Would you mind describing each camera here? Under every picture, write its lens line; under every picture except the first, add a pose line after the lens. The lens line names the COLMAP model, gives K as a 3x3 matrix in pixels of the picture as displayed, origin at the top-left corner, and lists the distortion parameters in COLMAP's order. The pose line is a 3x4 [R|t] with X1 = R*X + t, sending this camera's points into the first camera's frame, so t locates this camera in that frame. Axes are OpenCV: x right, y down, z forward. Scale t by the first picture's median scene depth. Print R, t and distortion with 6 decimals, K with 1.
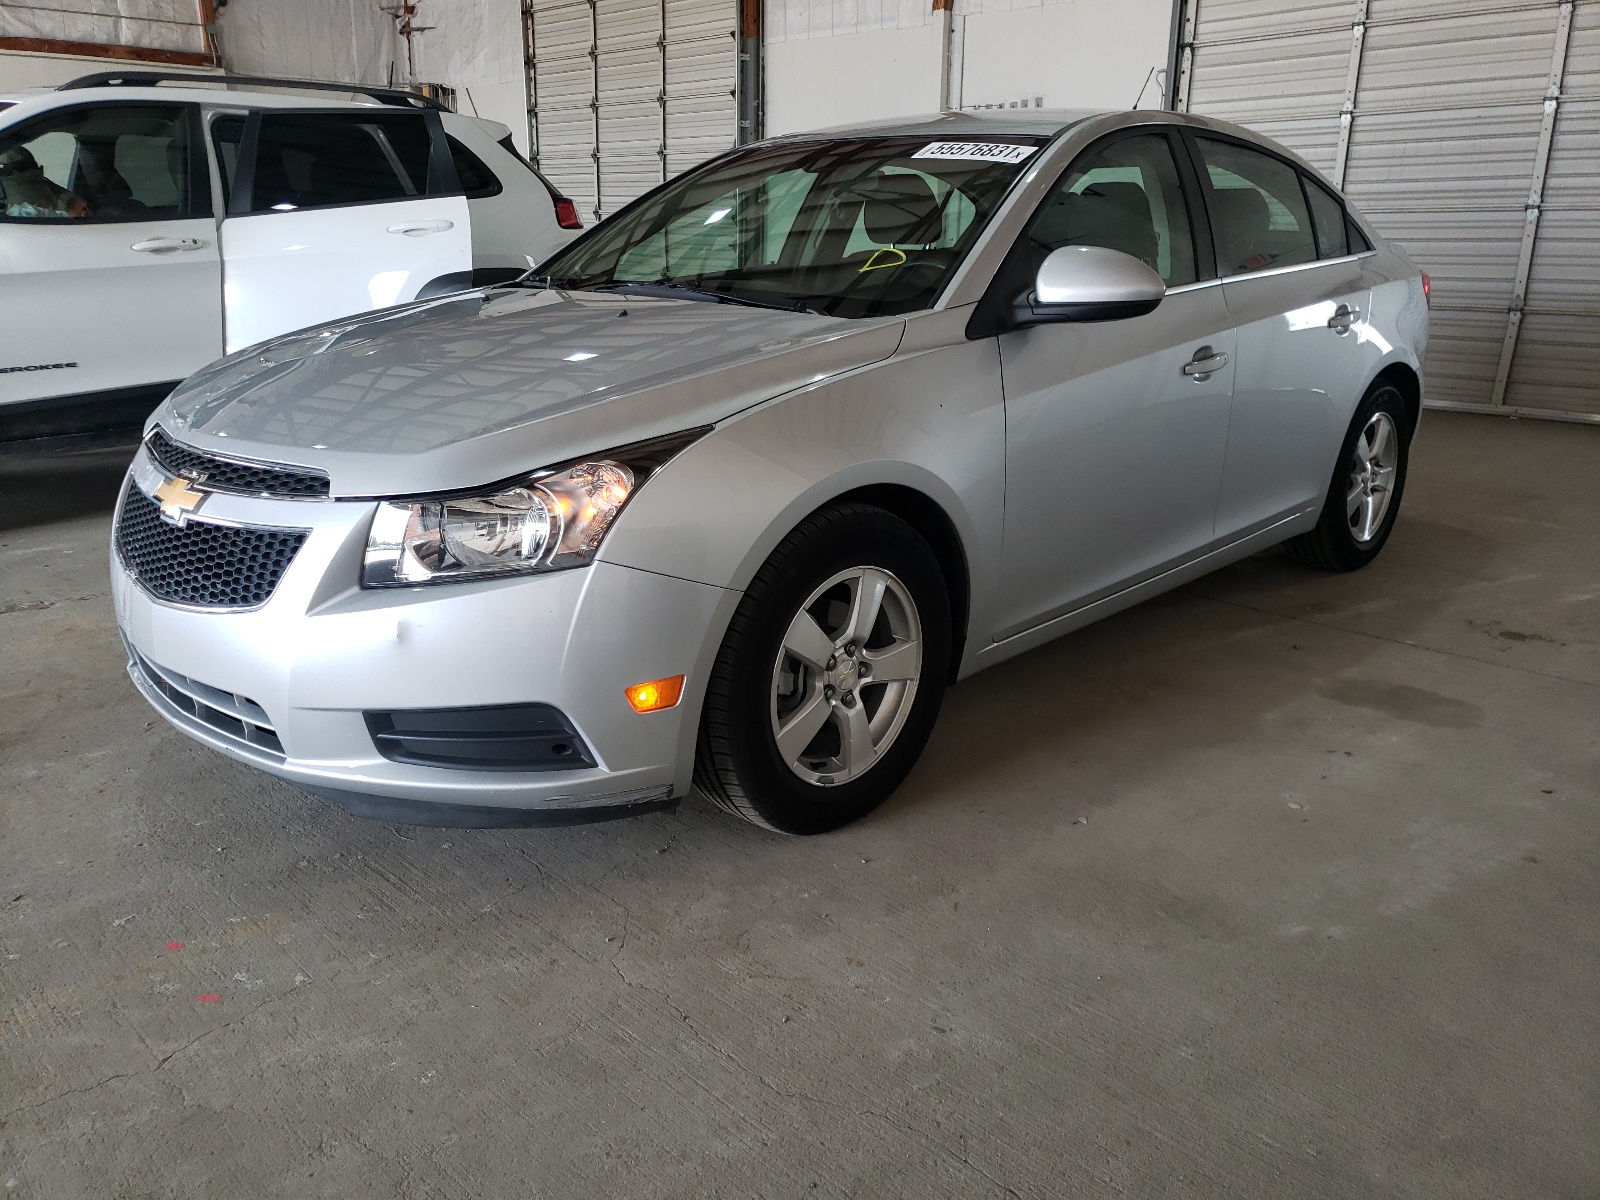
lens RADIAL K [[1181.5, 0, 784.1], [0, 1181.5, 586.3], [0, 0, 1]] dist [-0.007165, 0.029622]
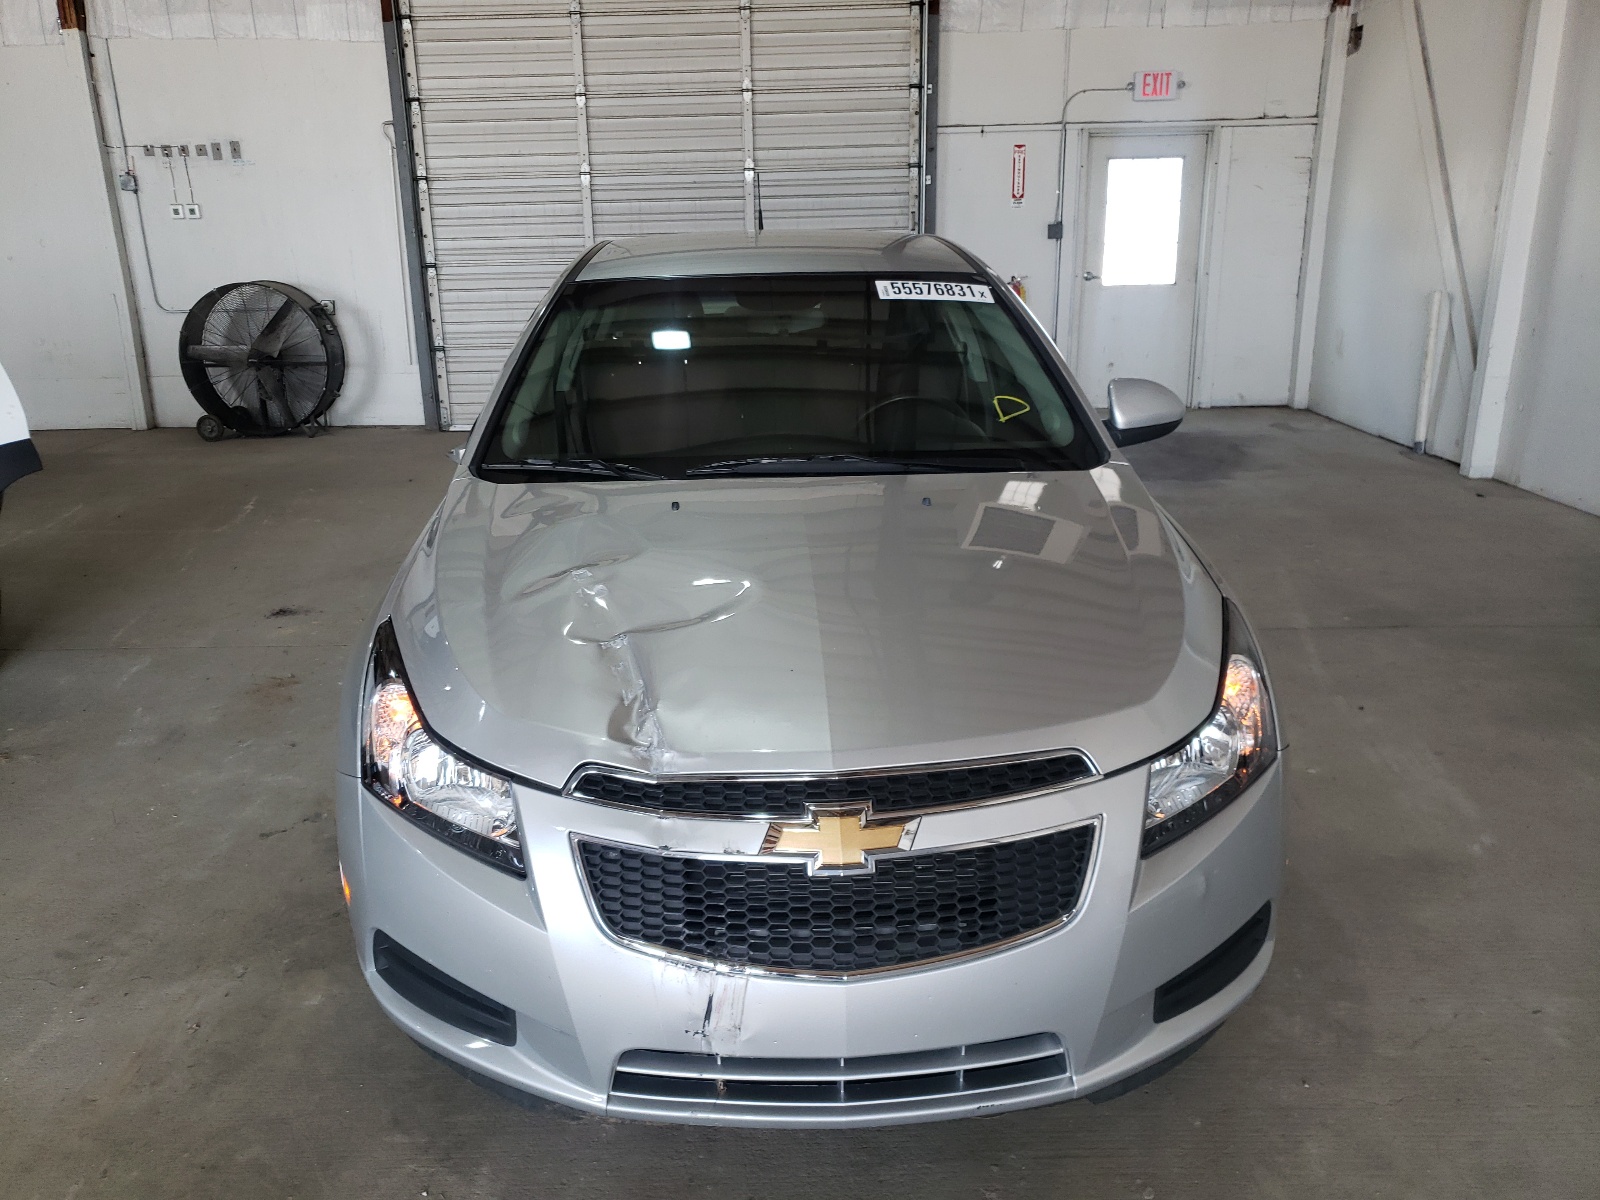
lens RADIAL K [[1181.5, 0, 805.1], [0, 1181.5, 614.8], [0, 0, 1]] dist [-0.007165, 0.029622]
pose [[0.716877, -0.230678, 0.657932, -0.212409], [0.227999, 0.969358, 0.091441, -0.062625], [-0.658865, 0.084456, 0.747505, 0.089234]]
